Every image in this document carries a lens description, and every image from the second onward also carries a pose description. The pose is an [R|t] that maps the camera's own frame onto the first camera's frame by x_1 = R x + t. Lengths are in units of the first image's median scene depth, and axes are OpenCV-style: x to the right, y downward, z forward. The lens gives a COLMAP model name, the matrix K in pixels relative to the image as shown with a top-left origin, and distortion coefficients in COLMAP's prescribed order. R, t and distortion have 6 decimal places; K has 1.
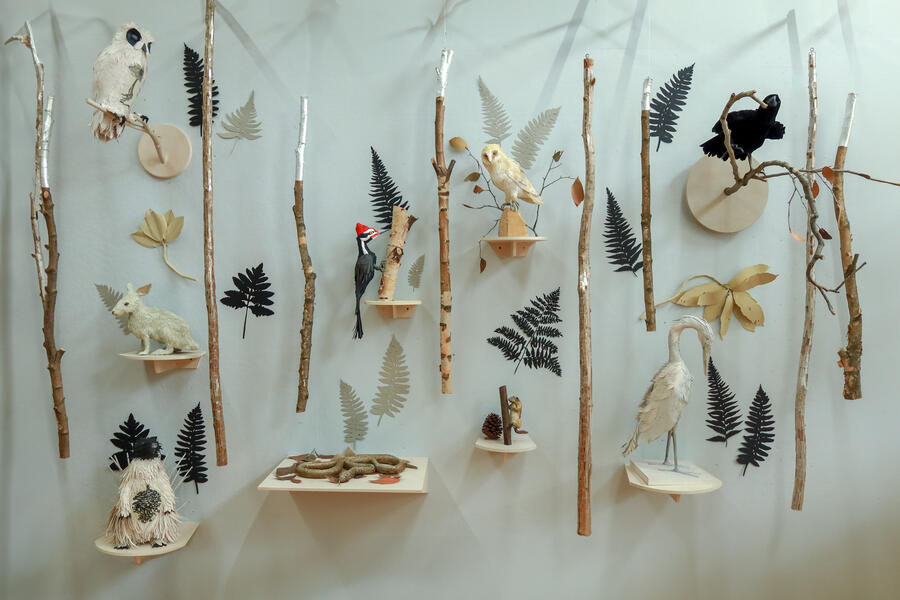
lens RADIAL K [[633.4, 0, 447.5], [0, 633.4, 300.6], [0, 0, 1]] dist [-0.039861, 0.000723]
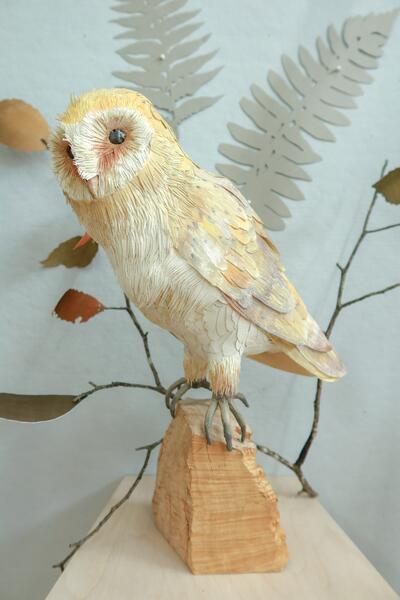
lens RADIAL K [[422.3, 0, 201.3], [0, 422.3, 299.7], [0, 0, 1]] dist [-0.039861, 0.000723]
pose [[0.997610, 0.020599, 0.065958, 0.088161], [-0.019349, 0.999622, -0.019530, -0.182664], [-0.066336, 0.018207, 0.997631, 0.864258]]
